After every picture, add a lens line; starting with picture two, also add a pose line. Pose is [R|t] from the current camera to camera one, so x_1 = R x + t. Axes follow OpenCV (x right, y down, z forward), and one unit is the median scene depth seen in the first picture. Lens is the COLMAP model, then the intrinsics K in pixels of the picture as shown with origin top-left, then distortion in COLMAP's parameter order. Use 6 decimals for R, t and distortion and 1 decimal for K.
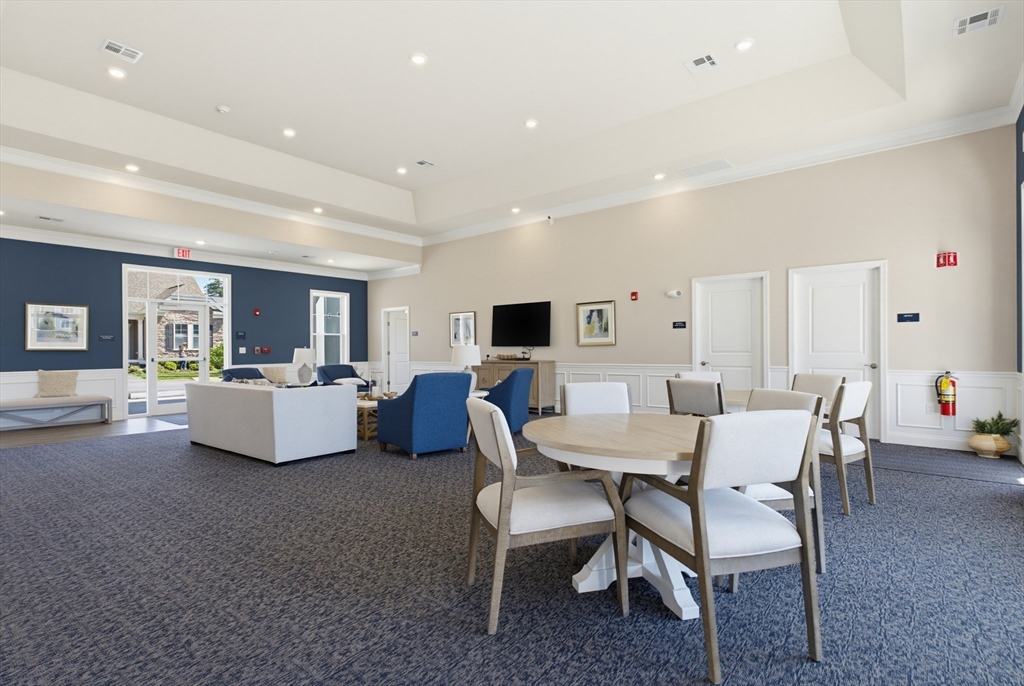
lens RADIAL K [[483.4, 0, 530.5], [0, 483.4, 329.8], [0, 0, 1]] dist [0.003110, 0.001029]
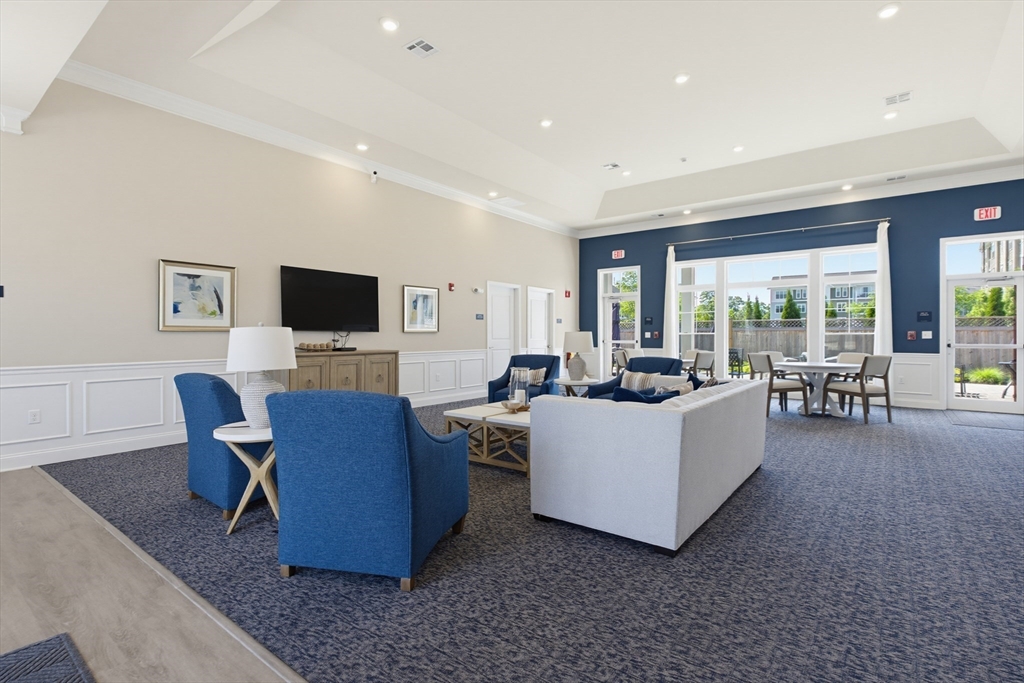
lens RADIAL K [[489.8, 0, 511.4], [0, 489.8, 356.1], [0, 0, 1]] dist [0.002028, -0.000656]
pose [[0.019122, -0.028080, 0.999423, -0.817913], [-0.035668, 0.998950, 0.028749, 0.044237], [-0.999181, -0.036197, 0.018100, 0.794392]]
